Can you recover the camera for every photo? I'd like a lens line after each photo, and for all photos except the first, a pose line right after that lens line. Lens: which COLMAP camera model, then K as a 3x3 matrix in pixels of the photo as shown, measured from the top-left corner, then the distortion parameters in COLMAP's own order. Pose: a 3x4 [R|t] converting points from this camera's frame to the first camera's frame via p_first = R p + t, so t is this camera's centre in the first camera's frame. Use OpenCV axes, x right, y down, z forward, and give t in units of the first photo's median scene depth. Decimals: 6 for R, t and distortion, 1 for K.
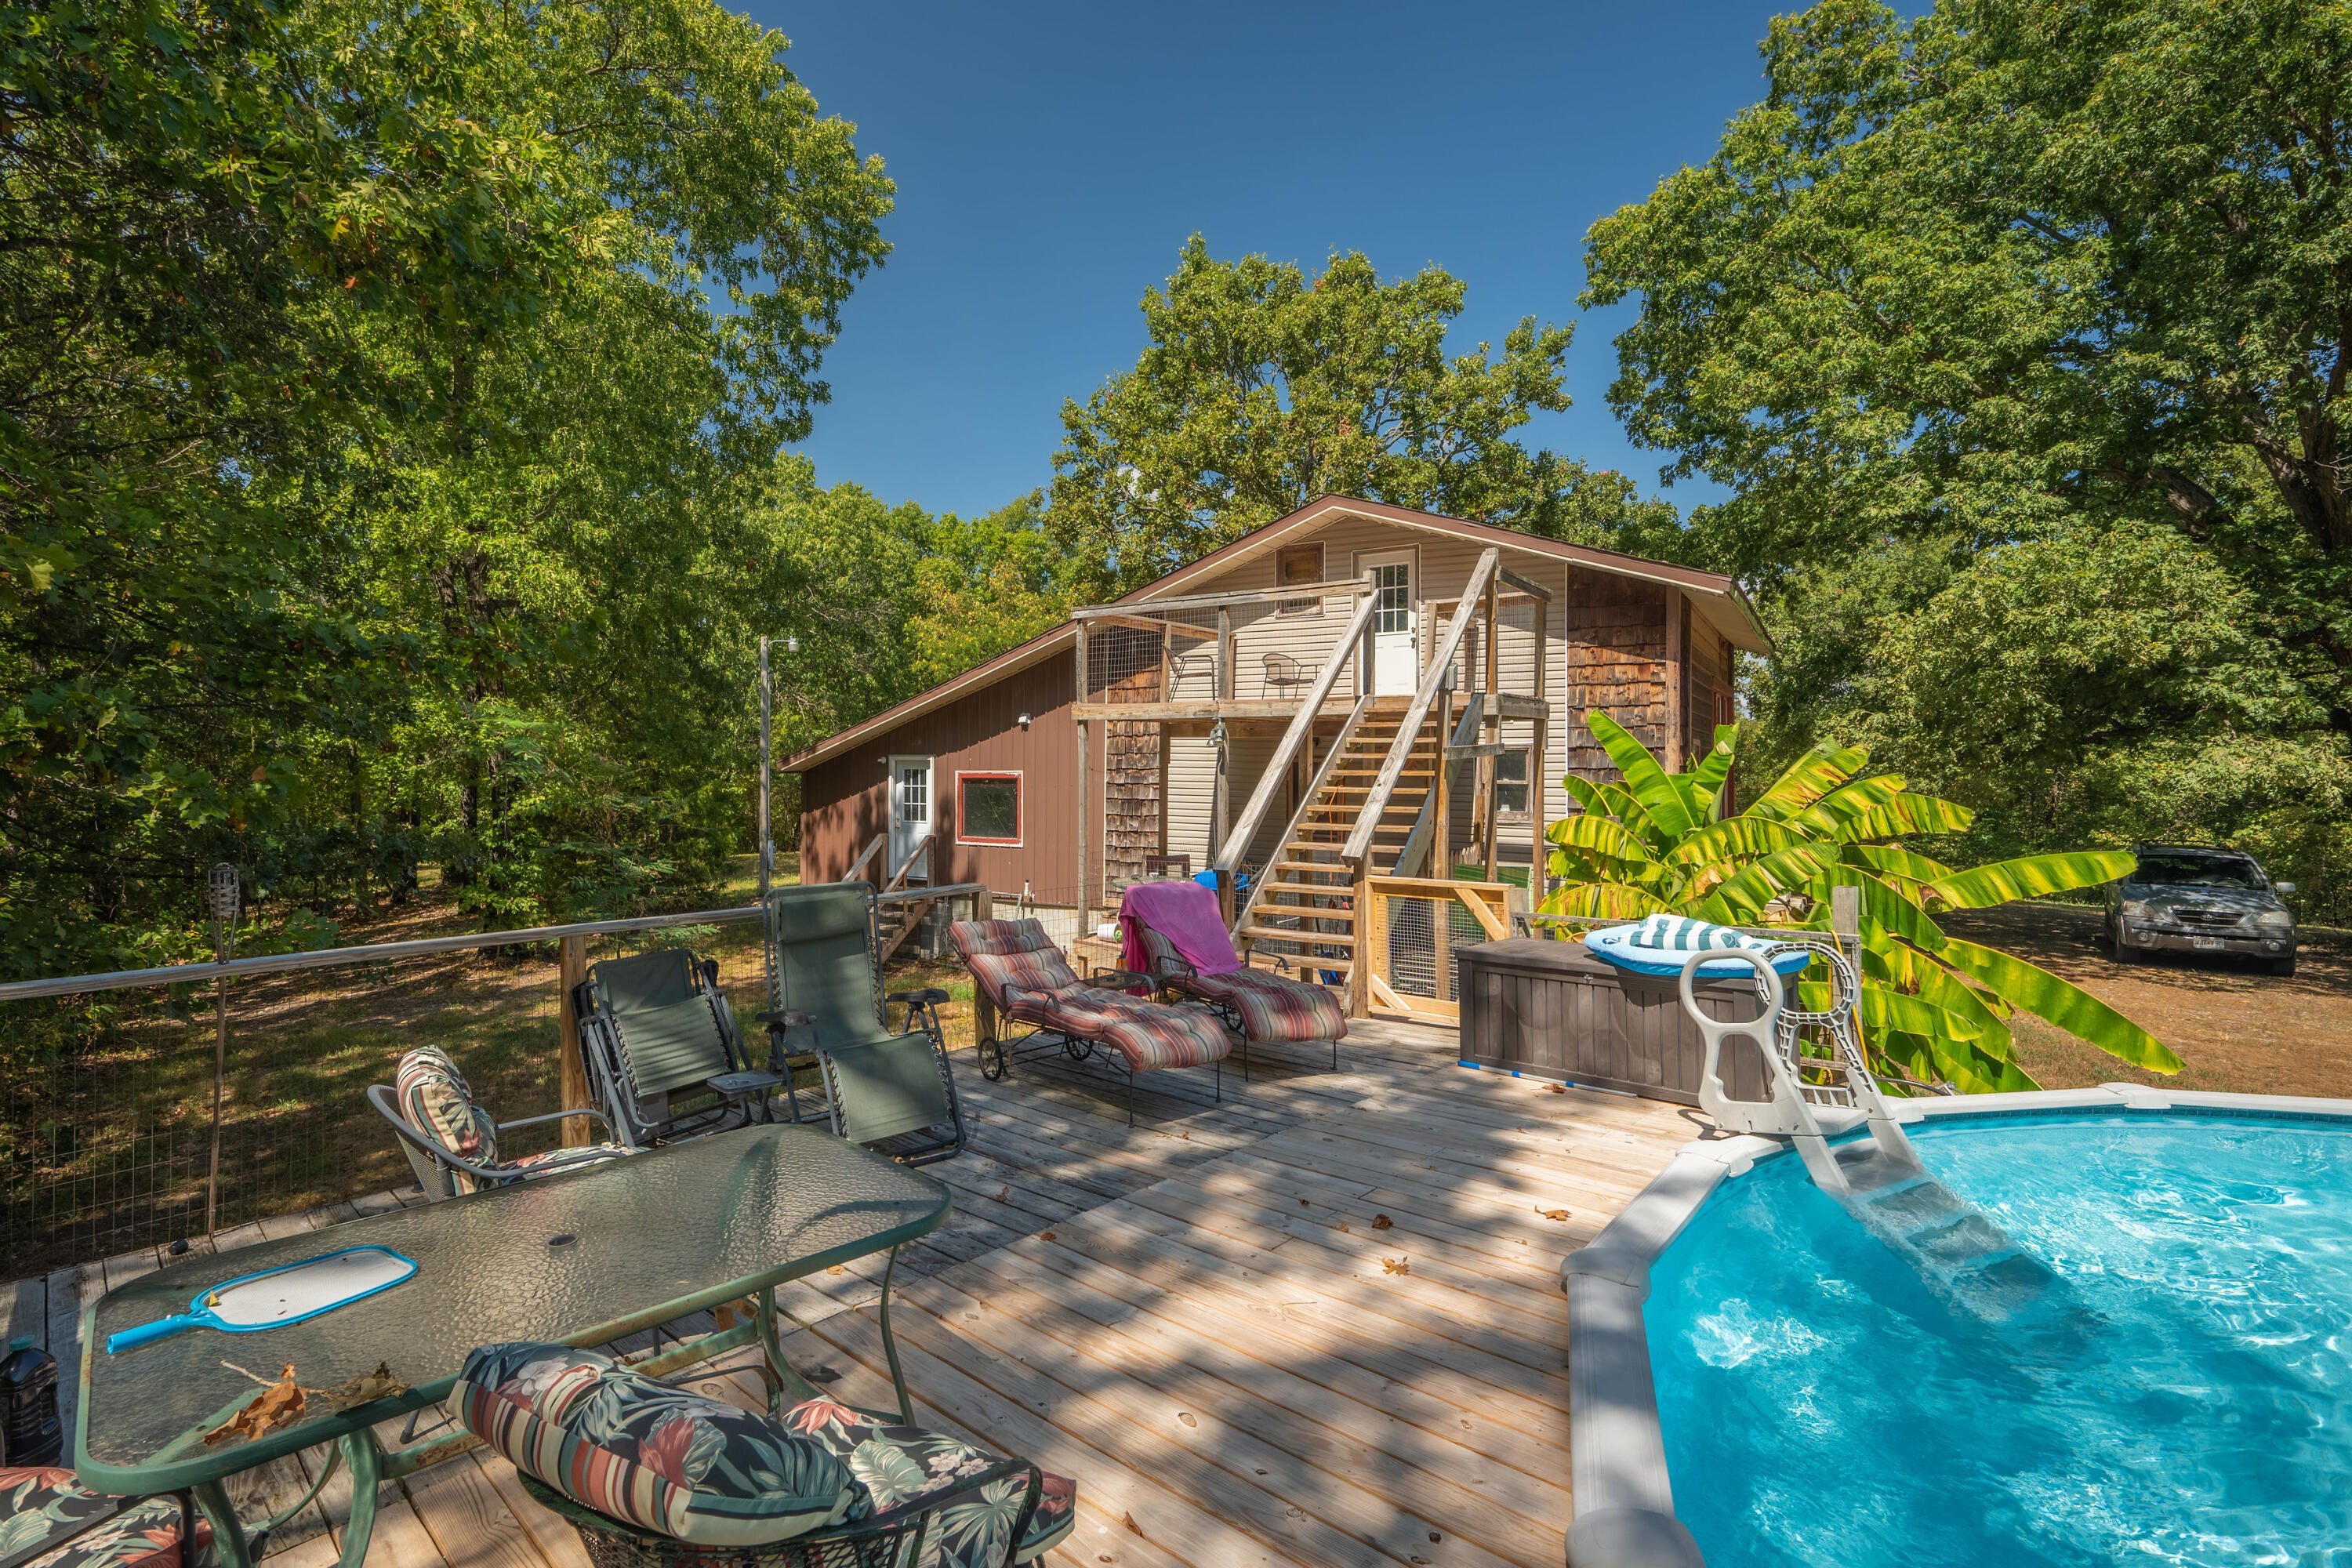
lens RADIAL K [[1101.4, 0, 1176.0], [0, 1101.4, 784.0], [0, 0, 1]] dist [0.000050, 0.000011]
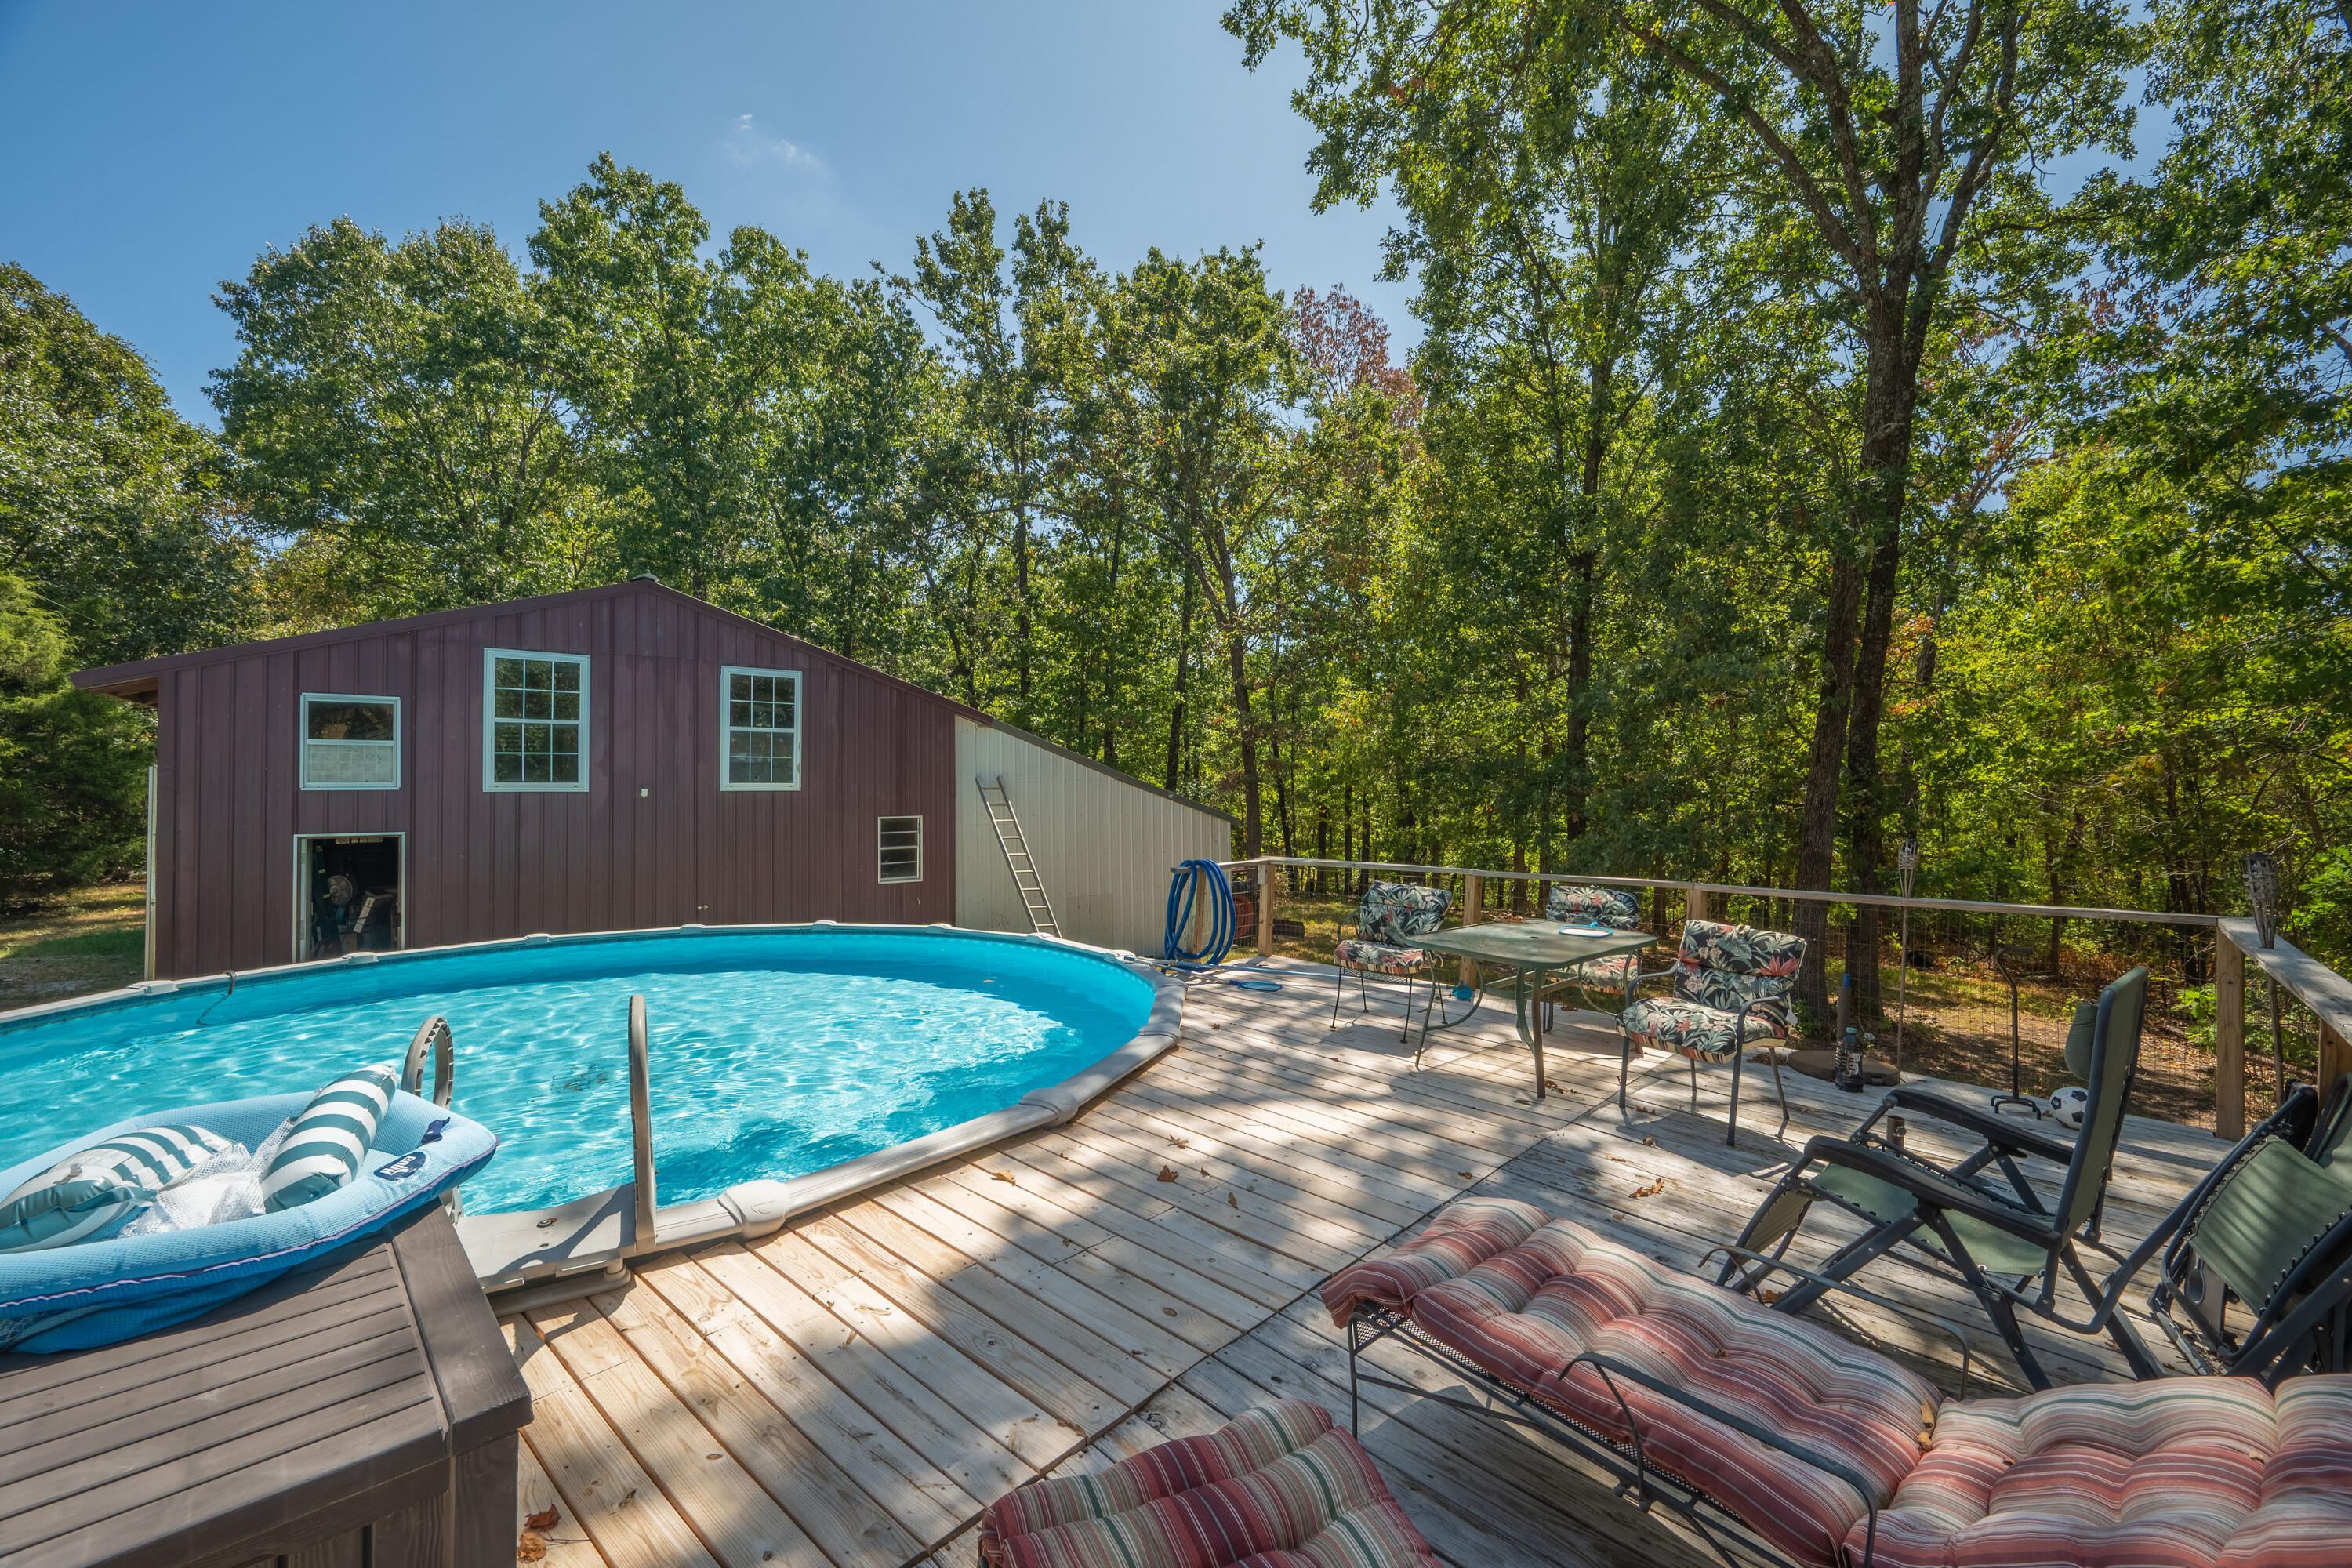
lens RADIAL K [[990.0, 0, 1176.0], [0, 990.0, 784.0], [0, 0, 1]] dist [-0.009692, -0.000031]
pose [[-0.998821, -0.008944, 0.047721, 0.155016], [-0.007780, 0.999669, 0.024516, -0.017758], [-0.047925, 0.024116, -0.998560, 2.029518]]
